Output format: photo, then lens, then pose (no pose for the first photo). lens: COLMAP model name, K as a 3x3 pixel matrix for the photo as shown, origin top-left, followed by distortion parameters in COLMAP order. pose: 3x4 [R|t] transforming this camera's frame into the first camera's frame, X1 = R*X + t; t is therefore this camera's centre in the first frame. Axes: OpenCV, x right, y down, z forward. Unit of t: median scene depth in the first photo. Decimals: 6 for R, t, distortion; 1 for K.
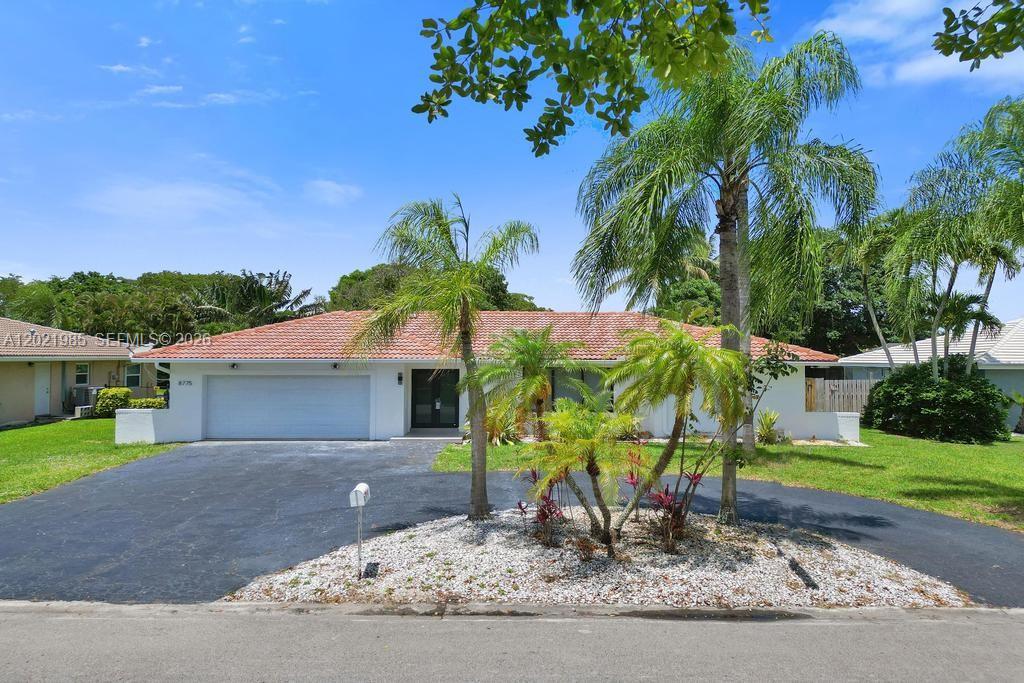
lens RADIAL K [[652.9, 0, 515.9], [0, 652.9, 337.5], [0, 0, 1]] dist [0.051605, -0.035591]
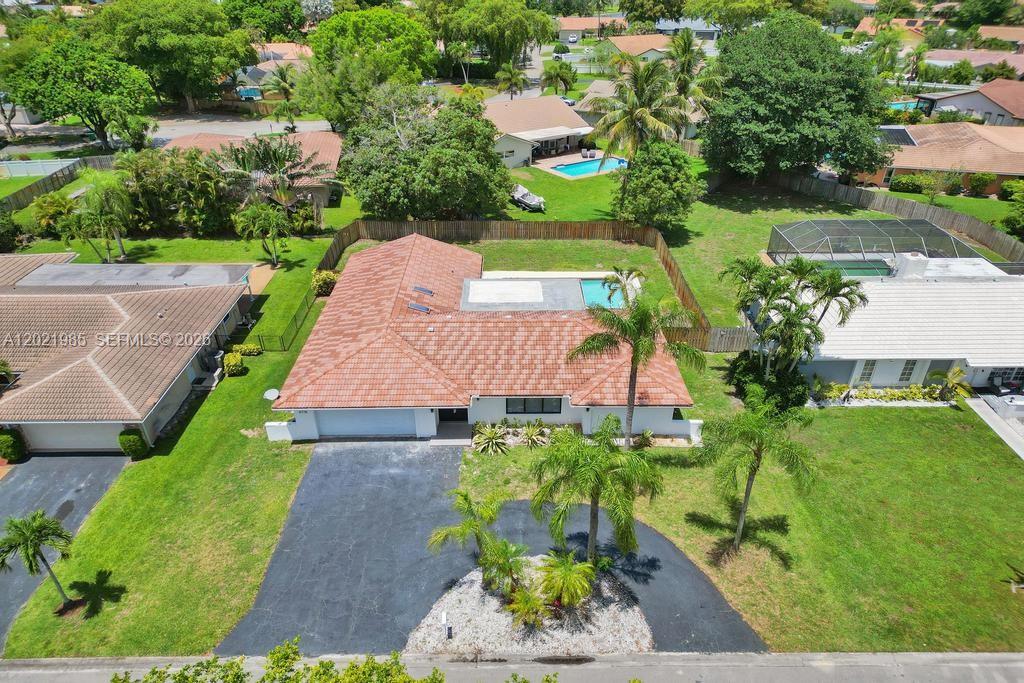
lens RADIAL K [[654.3, 0, 509.5], [0, 654.3, 336.4], [0, 0, 1]] dist [0.064310, -0.058666]
pose [[0.999937, -0.011160, 0.001014, 0.048136], [0.009180, 0.867718, 0.496971, -2.080060], [-0.006426, -0.496931, 0.867766, -0.806411]]
